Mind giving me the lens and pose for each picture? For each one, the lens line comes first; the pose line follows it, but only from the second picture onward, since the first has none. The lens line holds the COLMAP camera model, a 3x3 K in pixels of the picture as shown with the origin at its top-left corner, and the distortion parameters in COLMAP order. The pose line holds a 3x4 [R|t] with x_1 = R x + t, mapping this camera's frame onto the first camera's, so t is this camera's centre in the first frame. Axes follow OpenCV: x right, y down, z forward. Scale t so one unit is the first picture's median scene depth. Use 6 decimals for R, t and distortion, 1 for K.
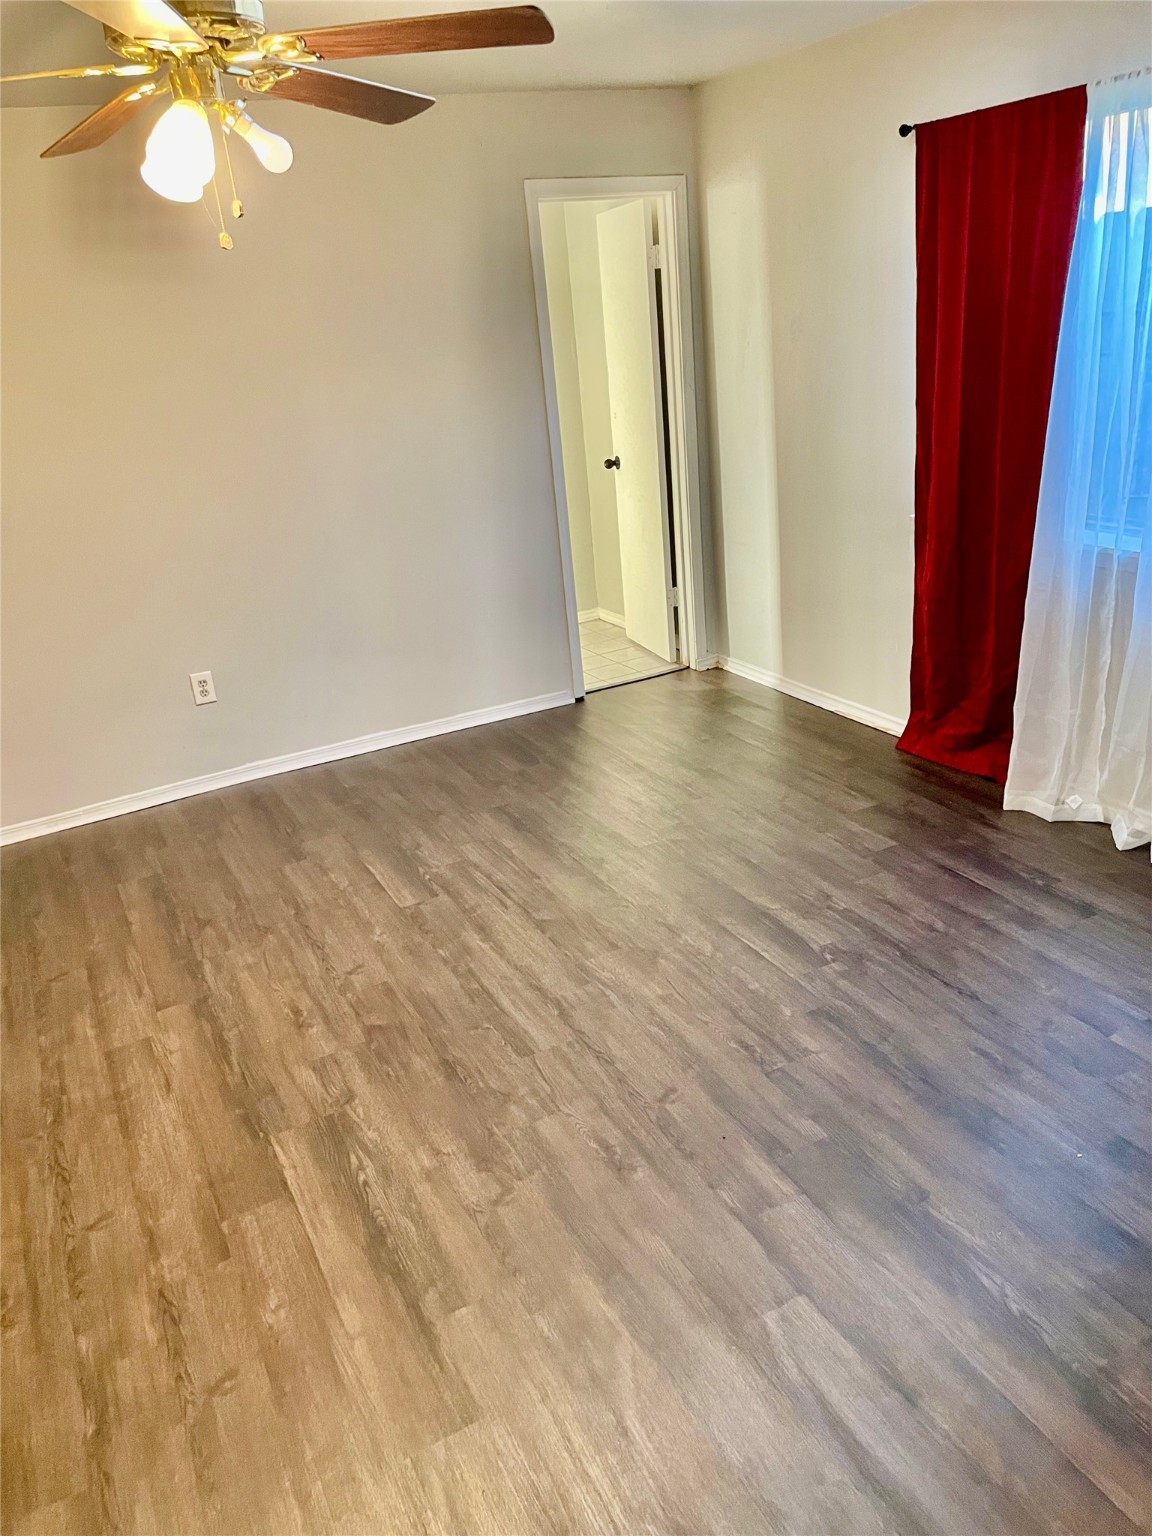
lens RADIAL K [[1164.9, 0, 562.4], [0, 1164.9, 778.3], [0, 0, 1]] dist [0.073079, -0.095484]
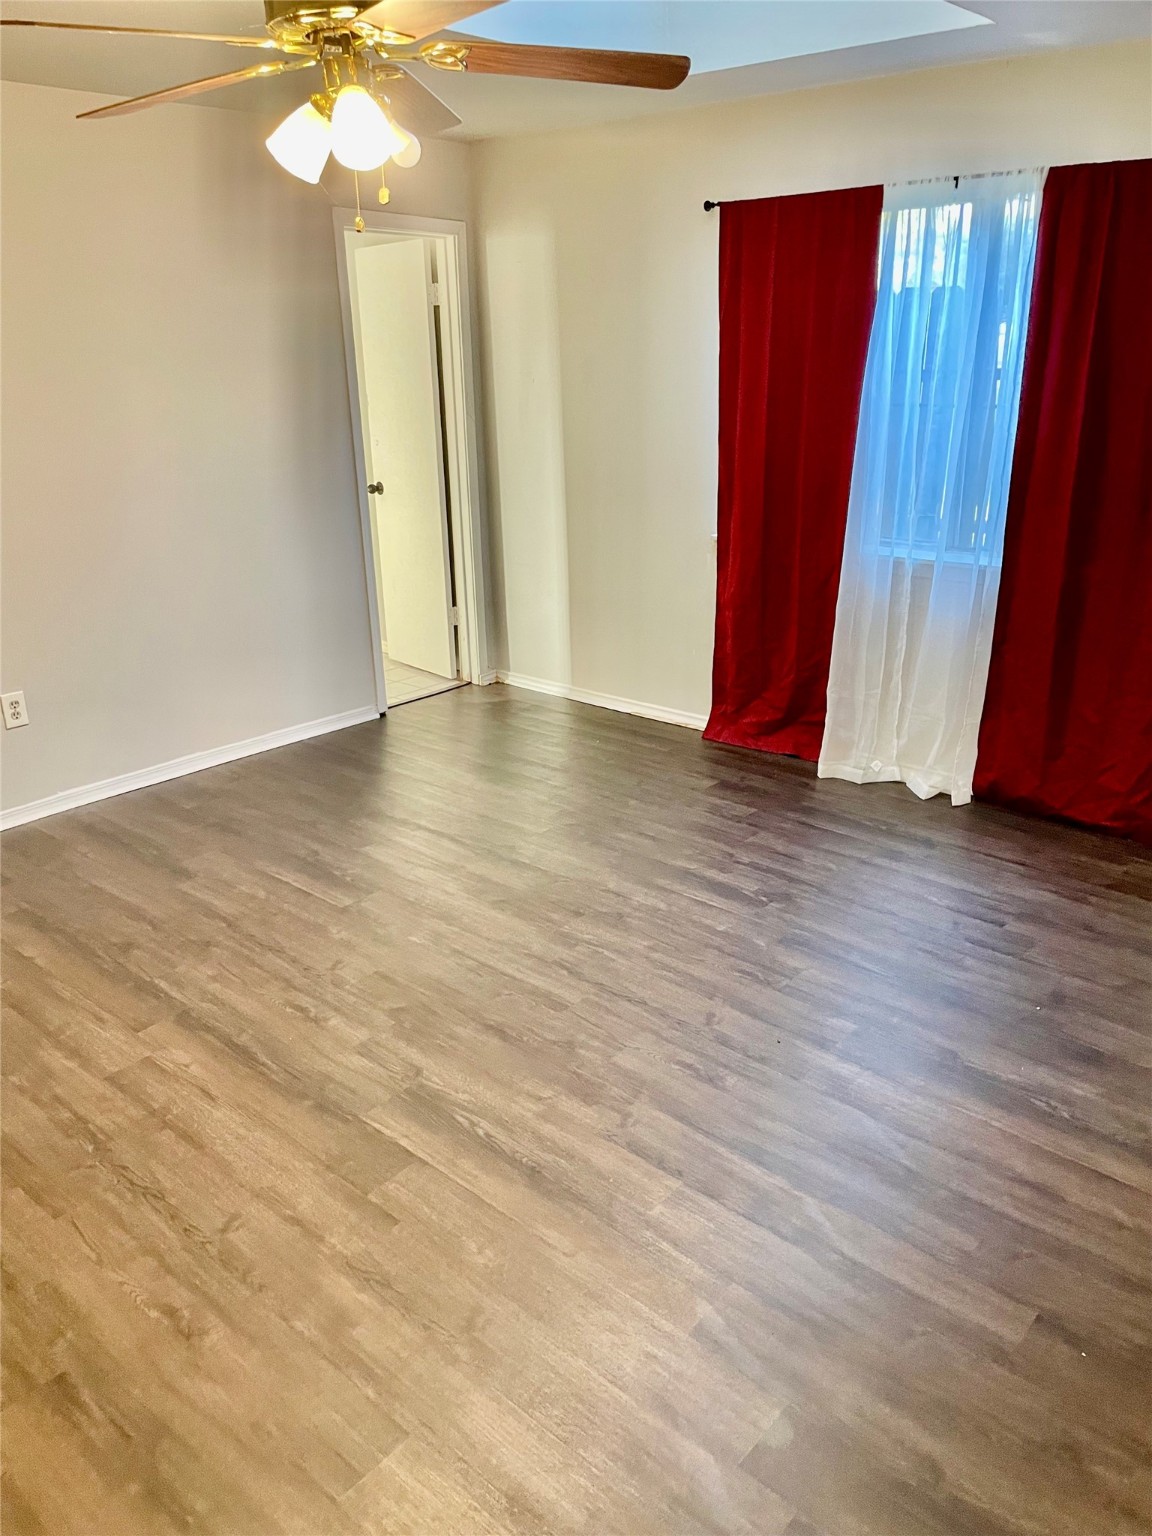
lens RADIAL K [[1164.9, 0, 578.4], [0, 1164.9, 776.1], [0, 0, 1]] dist [0.073079, -0.095484]
pose [[0.922977, -0.059510, 0.380226, -0.319363], [0.077670, 0.996447, -0.032584, 0.046995], [-0.376935, 0.059606, 0.924320, -0.002722]]
